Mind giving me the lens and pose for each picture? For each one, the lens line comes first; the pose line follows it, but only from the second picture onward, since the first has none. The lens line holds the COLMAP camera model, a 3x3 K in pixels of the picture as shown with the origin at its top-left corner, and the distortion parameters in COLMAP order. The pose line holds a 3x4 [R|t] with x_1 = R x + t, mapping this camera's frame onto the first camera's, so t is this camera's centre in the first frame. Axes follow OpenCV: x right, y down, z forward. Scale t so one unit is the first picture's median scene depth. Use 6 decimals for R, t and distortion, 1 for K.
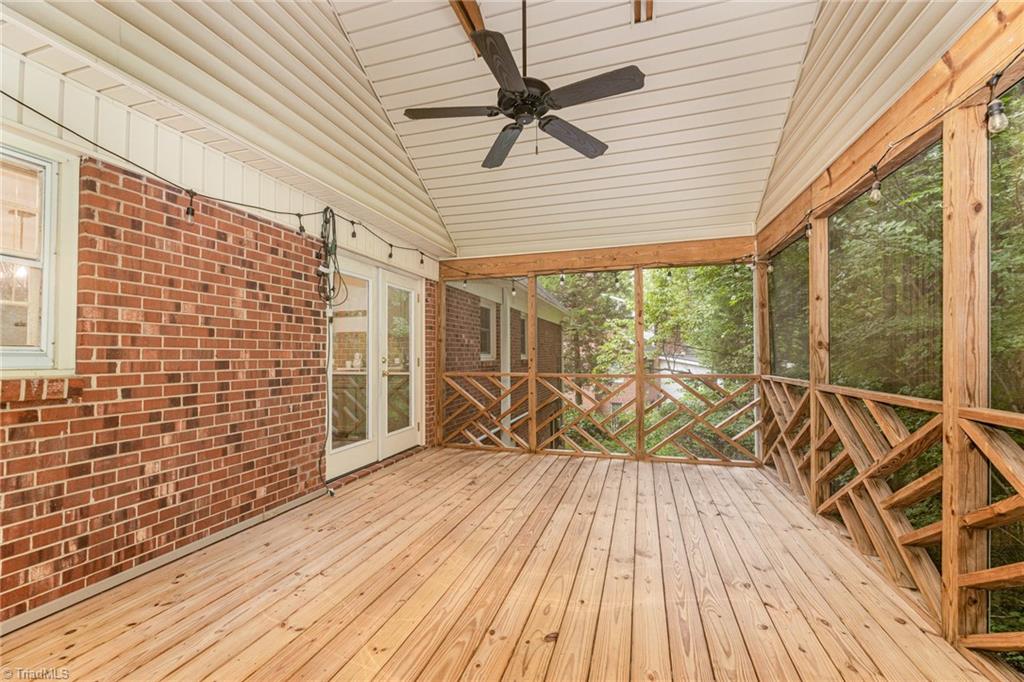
lens RADIAL K [[417.4, 0, 510.1], [0, 417.4, 347.5], [0, 0, 1]] dist [-0.001380, 0.000443]
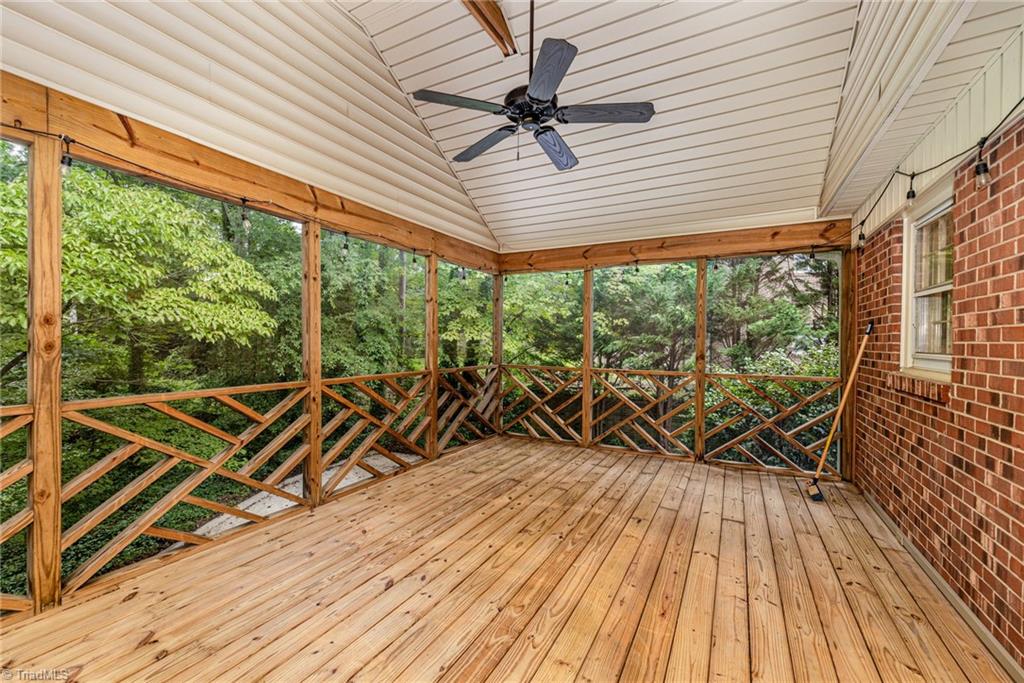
lens RADIAL K [[417.4, 0, 510.4], [0, 417.4, 345.0], [0, 0, 1]] dist [-0.001380, 0.000443]
pose [[-0.981597, -0.007671, 0.190810, -0.115193], [-0.009745, 0.999903, -0.009934, -0.007138], [-0.190715, -0.011611, -0.981577, 1.980518]]
